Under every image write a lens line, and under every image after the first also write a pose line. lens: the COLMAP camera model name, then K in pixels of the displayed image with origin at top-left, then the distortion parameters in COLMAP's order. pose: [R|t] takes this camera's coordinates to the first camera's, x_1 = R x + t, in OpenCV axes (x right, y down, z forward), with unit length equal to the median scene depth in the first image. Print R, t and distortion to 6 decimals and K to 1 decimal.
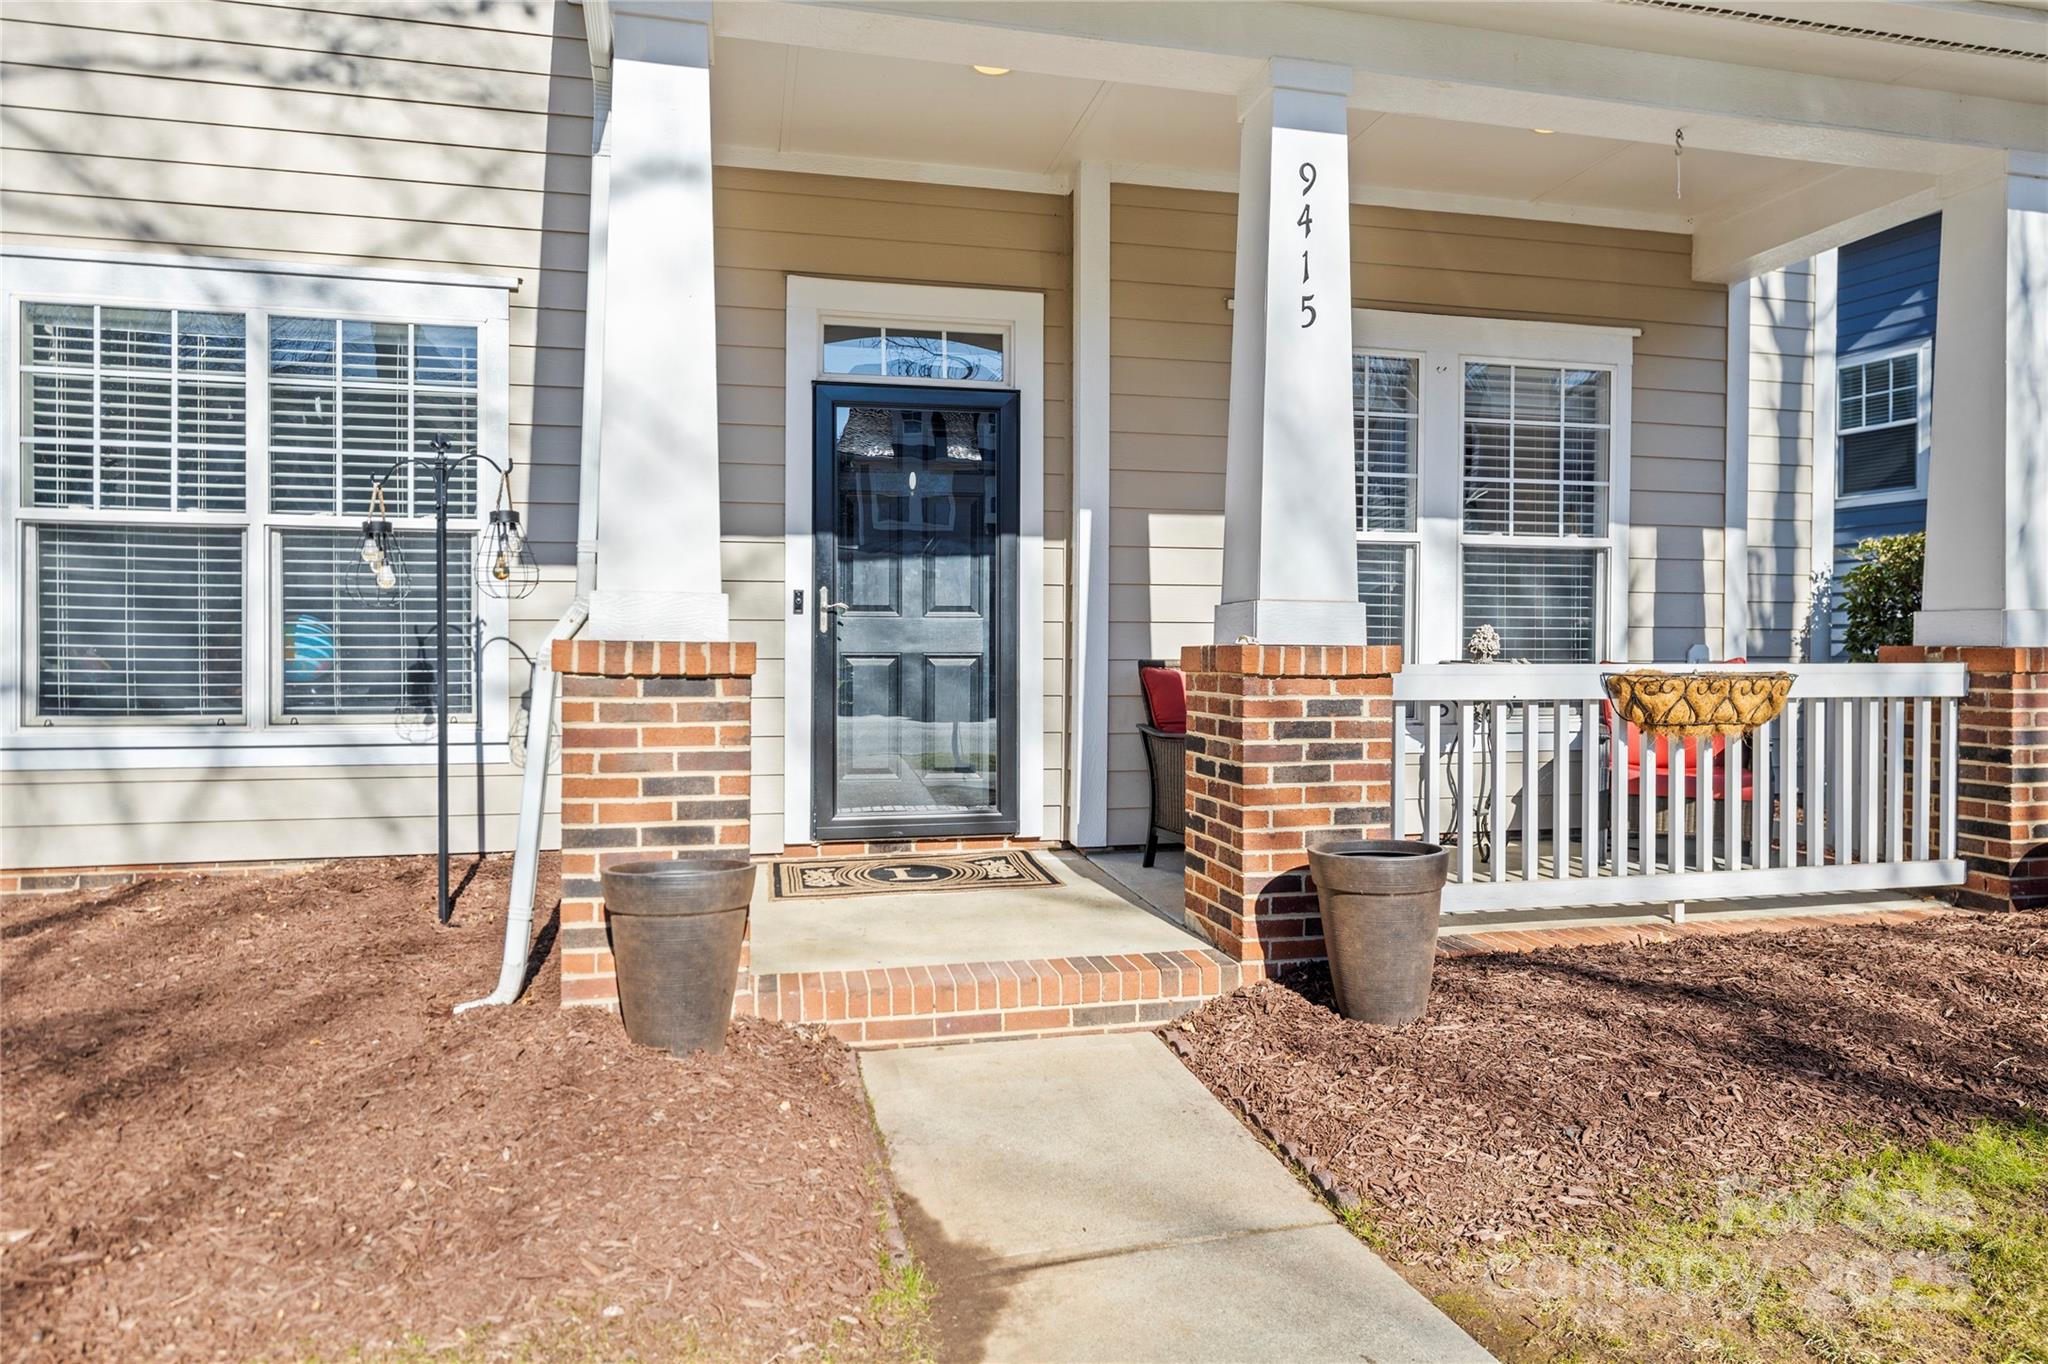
lens RADIAL K [[1214.4, 0, 1028.4], [0, 1214.4, 685.8], [0, 0, 1]] dist [-0.005769, 0.000742]
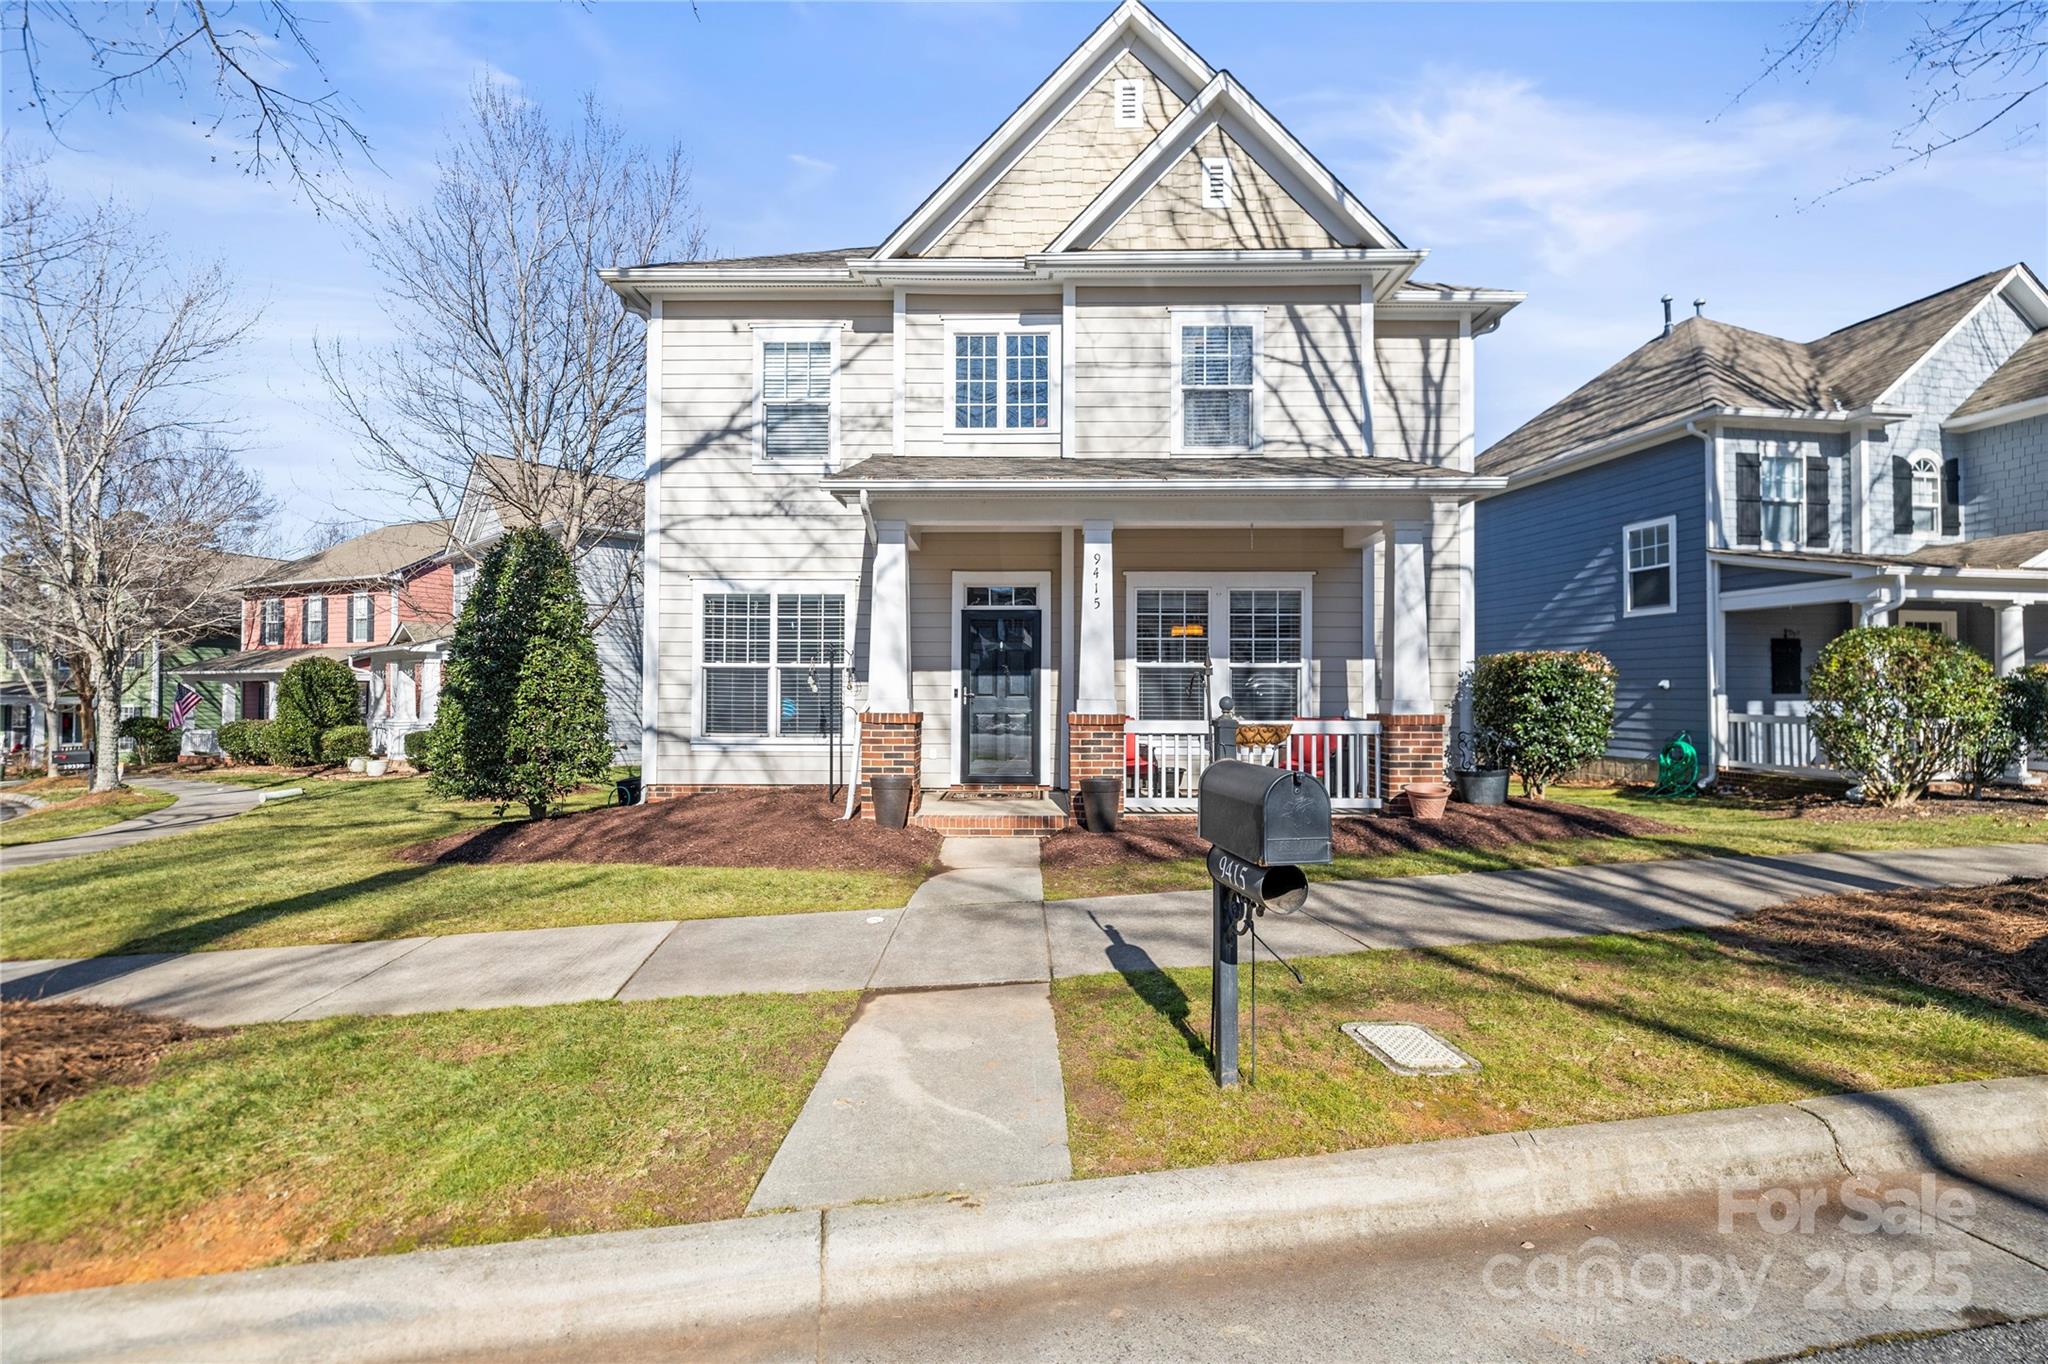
lens RADIAL K [[881.2, 0, 1021.5], [0, 881.2, 683.7], [0, 0, 1]] dist [-0.000634, -0.000003]
pose [[0.971400, -0.001136, -0.237447, 0.437390], [-0.008287, 0.999217, -0.038685, -0.017874], [0.237305, 0.039546, 0.970630, -0.896217]]
